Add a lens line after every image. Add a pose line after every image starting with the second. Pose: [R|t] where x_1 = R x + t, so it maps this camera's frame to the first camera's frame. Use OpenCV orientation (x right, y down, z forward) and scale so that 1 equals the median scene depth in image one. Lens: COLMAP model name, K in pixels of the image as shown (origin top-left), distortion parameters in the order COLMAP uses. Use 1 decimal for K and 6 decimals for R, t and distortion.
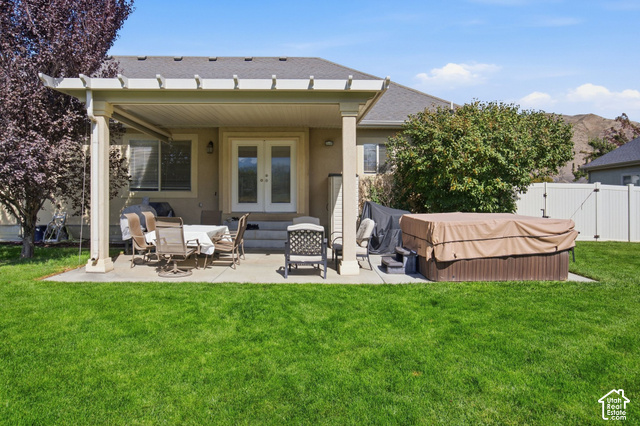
lens RADIAL K [[296.5, 0, 318.1], [0, 296.5, 209.3], [0, 0, 1]] dist [-0.000262, -0.000203]
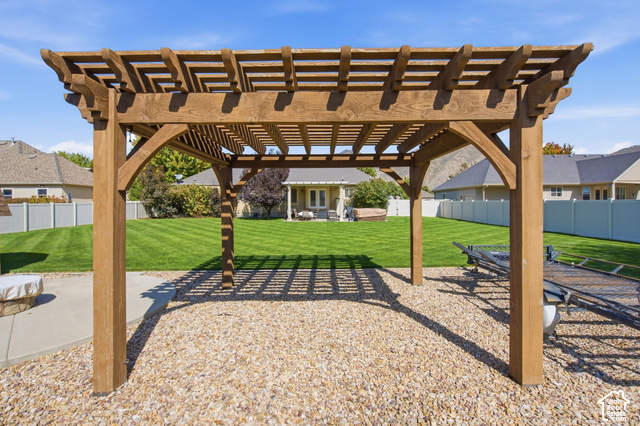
lens RADIAL K [[296.5, 0, 318.1], [0, 296.5, 209.3], [0, 0, 1]] dist [-0.000262, -0.000203]
pose [[0.999689, -0.006954, 0.023953, -0.271816], [0.007024, 0.999971, -0.002880, 0.028970], [-0.023932, 0.003047, 0.999709, -2.697356]]
